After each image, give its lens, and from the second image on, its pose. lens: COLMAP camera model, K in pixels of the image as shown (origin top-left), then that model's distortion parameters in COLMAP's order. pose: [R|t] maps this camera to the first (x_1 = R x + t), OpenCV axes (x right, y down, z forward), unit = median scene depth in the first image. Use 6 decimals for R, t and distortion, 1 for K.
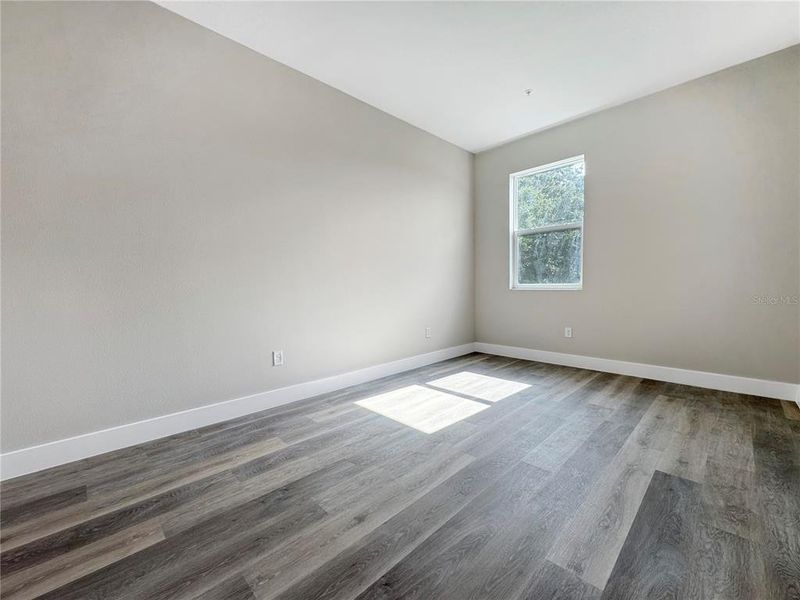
lens RADIAL K [[321.8, 0, 394.5], [0, 321.8, 299.5], [0, 0, 1]] dist [-0.002876, -0.000477]
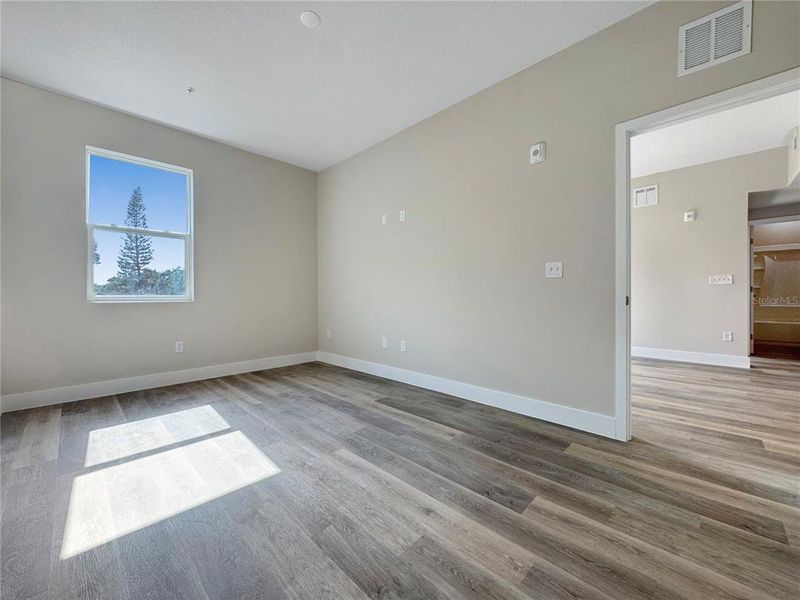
lens RADIAL K [[321.8, 0, 394.5], [0, 321.8, 299.5], [0, 0, 1]] dist [-0.002876, -0.000477]
pose [[-0.014095, 0.001956, 0.999899, -0.851313], [0.047164, 0.998886, -0.001289, -0.013479], [-0.998788, 0.047141, -0.014172, 0.797405]]
